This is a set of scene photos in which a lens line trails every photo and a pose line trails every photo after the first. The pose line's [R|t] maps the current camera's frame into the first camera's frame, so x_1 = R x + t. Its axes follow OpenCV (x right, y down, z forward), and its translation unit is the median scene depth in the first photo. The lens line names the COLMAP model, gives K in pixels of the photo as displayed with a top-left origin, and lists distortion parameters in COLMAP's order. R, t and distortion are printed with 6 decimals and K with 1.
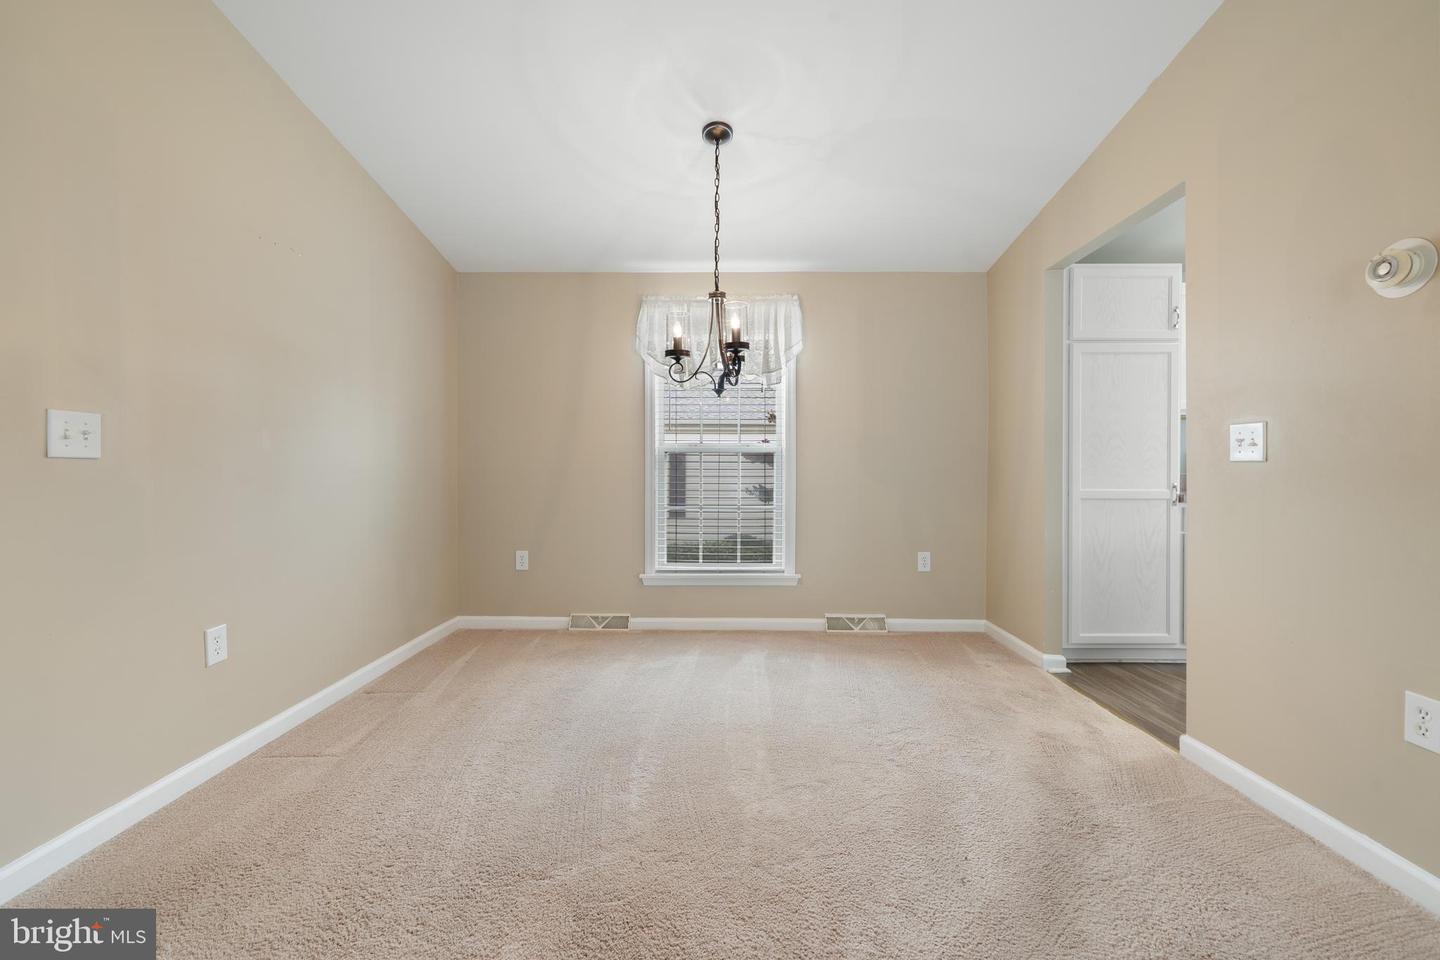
lens RADIAL K [[591.8, 0, 714.1], [0, 591.8, 476.1], [0, 0, 1]] dist [0.001191, 0.000196]
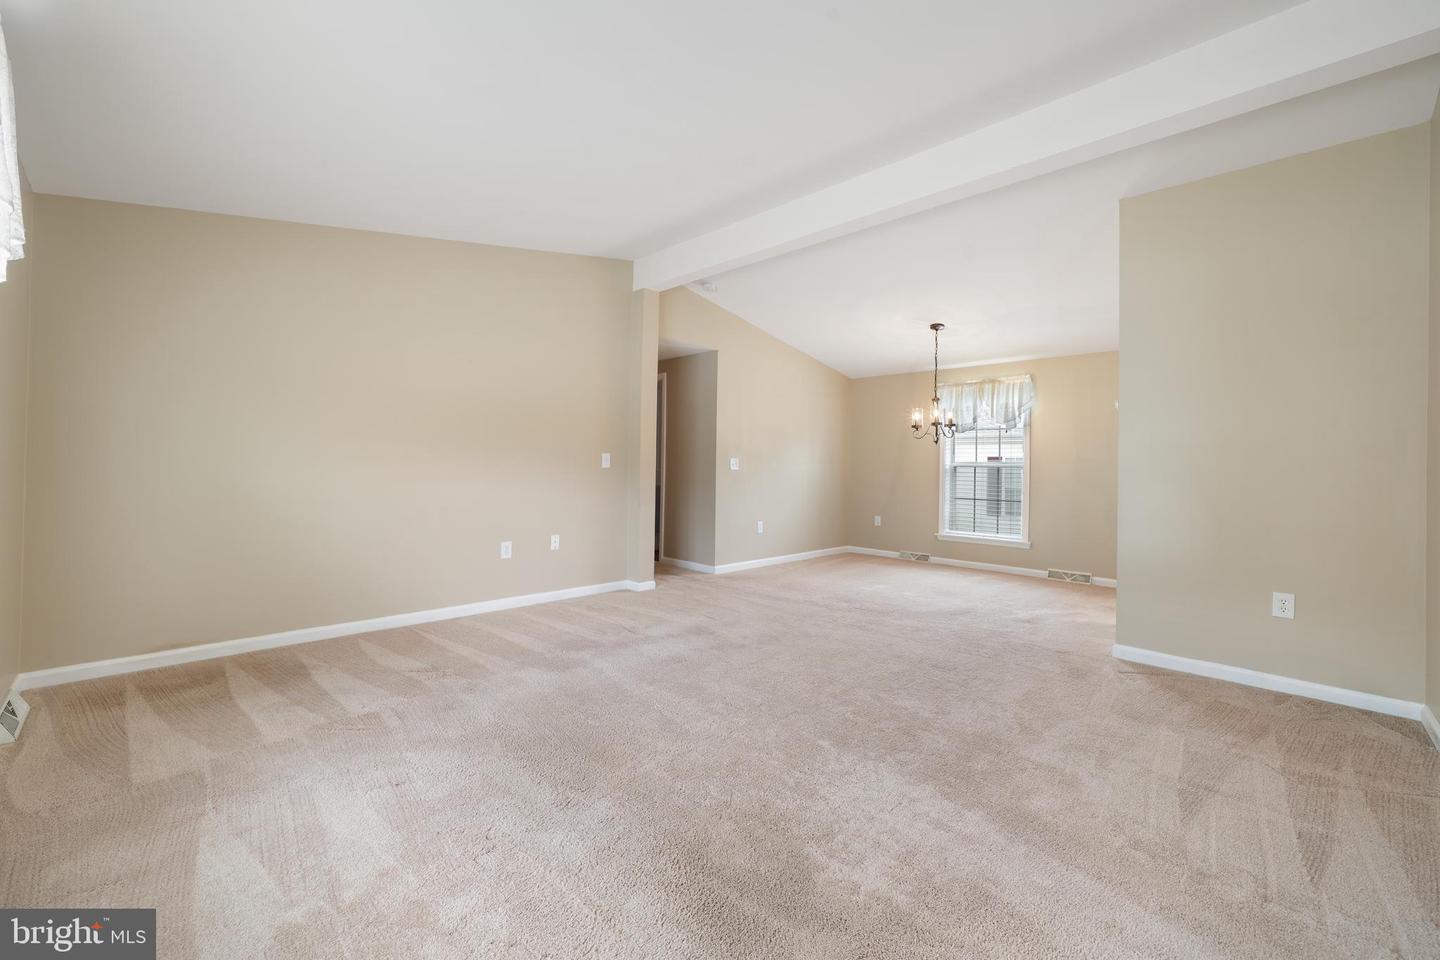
lens RADIAL K [[574.1, 0, 716.4], [0, 574.1, 456.7], [0, 0, 1]] dist [-0.002950, -0.000141]
pose [[0.724449, 0.000460, -0.689329, 0.624078], [-0.025547, 0.999331, -0.026181, -0.007225], [0.688855, 0.036577, 0.723976, -0.786731]]
